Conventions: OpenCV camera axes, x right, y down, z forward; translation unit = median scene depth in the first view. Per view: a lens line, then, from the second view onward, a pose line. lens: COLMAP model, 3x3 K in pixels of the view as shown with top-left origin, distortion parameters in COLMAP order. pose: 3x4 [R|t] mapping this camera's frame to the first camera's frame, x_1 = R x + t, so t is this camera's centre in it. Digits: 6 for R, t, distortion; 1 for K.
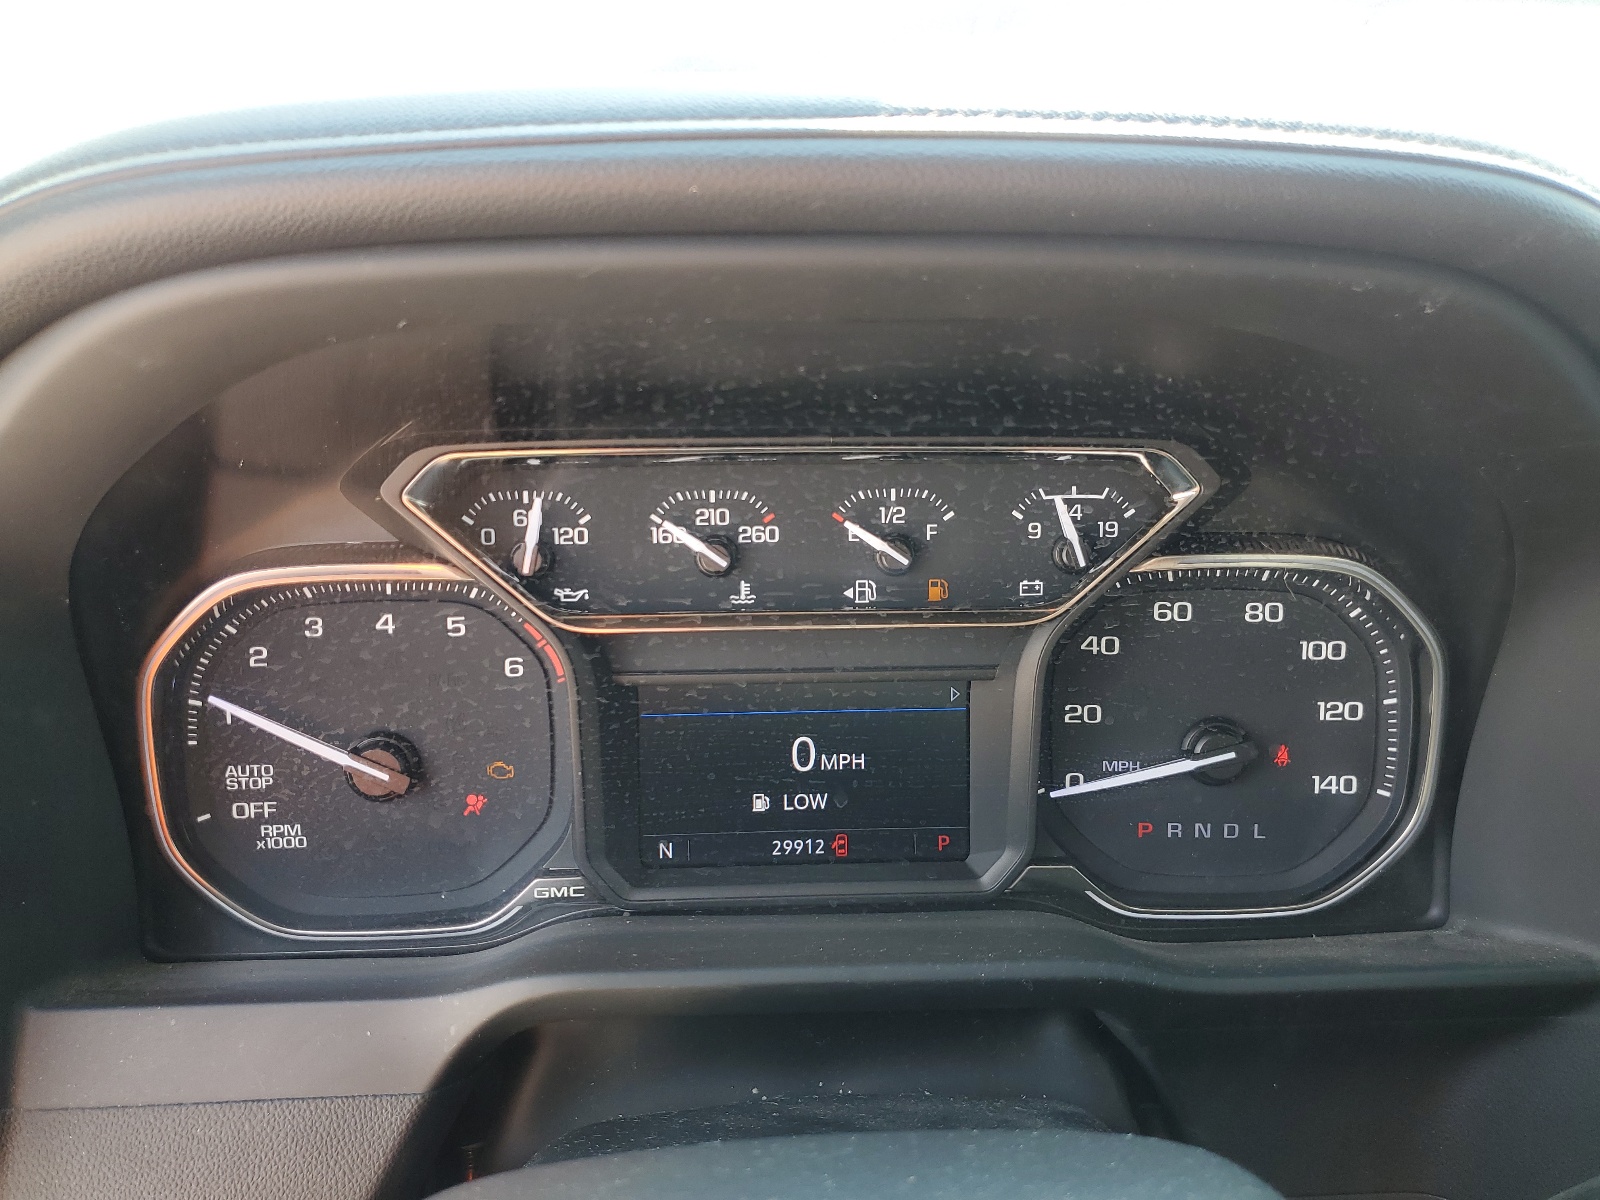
lens RADIAL K [[1214.4, 0, 802.3], [0, 1214.4, 601.6], [0, 0, 1]] dist [-0.005271, -0.002291]
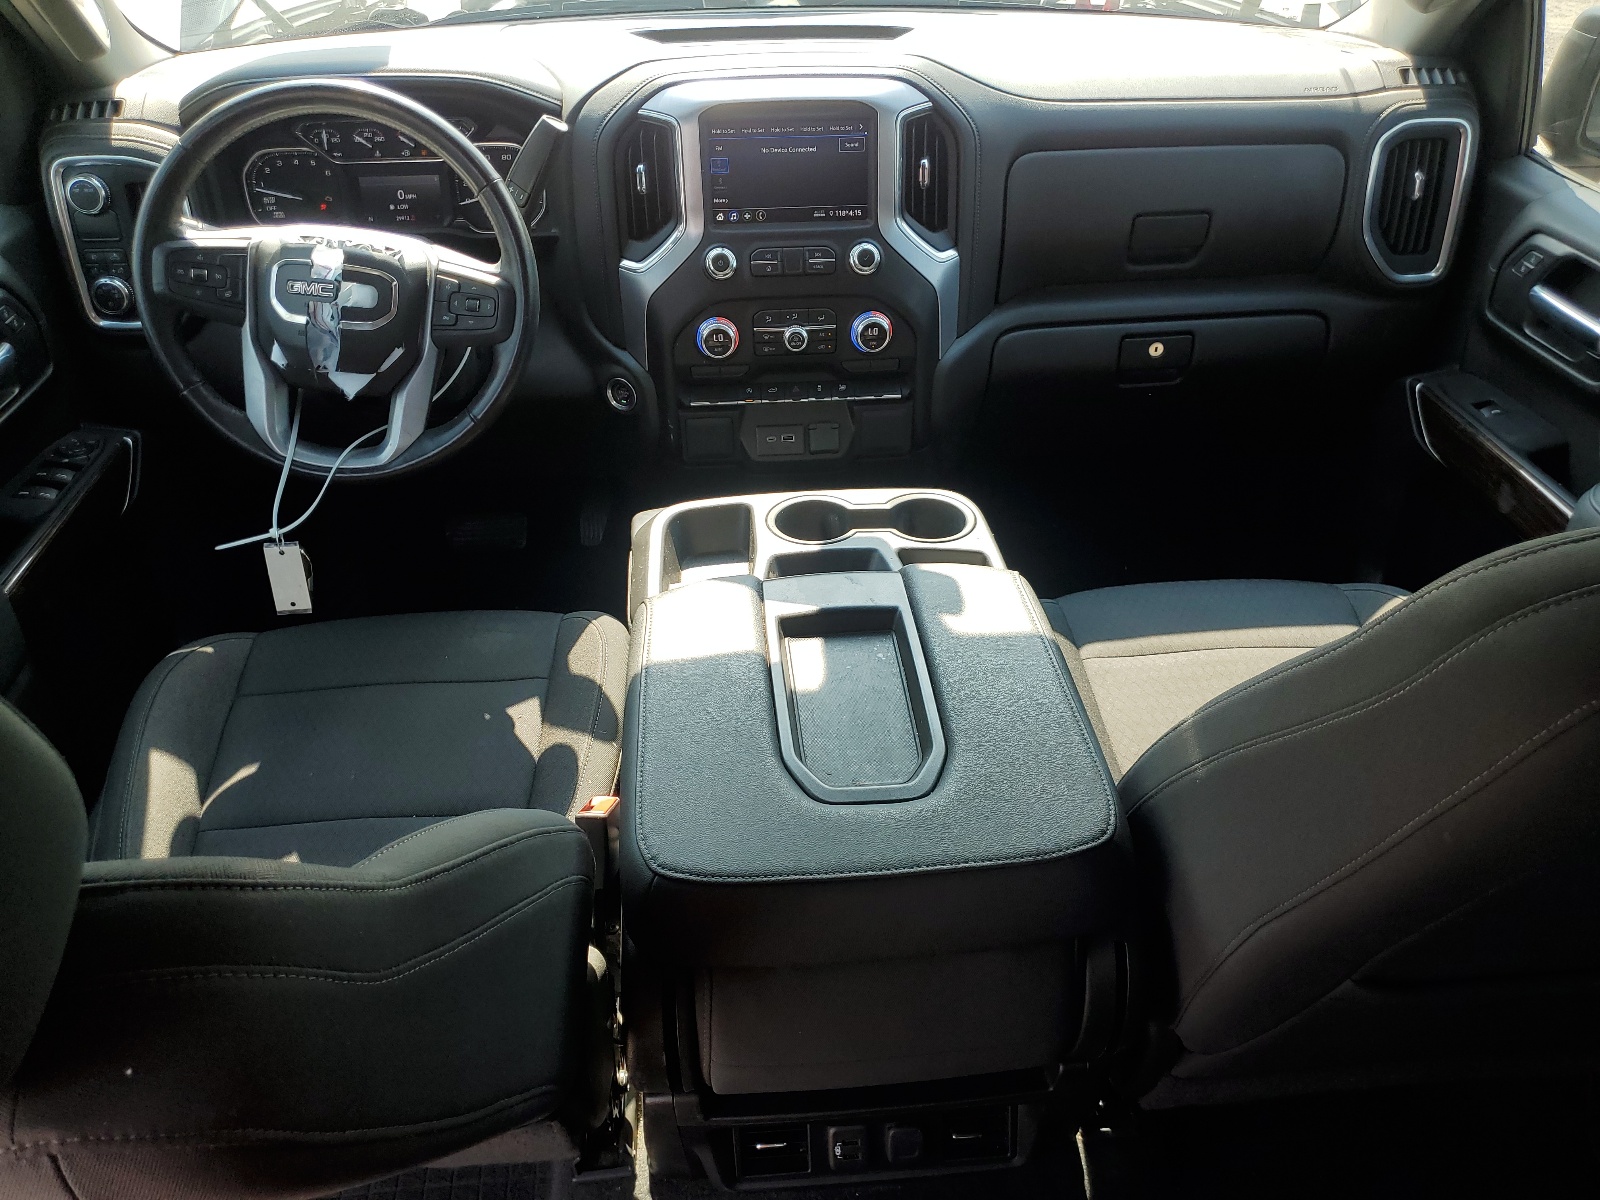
lens RADIAL K [[1214.4, 0, 797.9], [0, 1214.4, 601.3], [0, 0, 1]] dist [-0.005271, -0.002291]
pose [[0.999676, -0.018428, 0.017567, 1.362753], [0.012072, 0.950584, 0.310232, 0.190549], [-0.022416, -0.309920, 0.950498, -3.691421]]
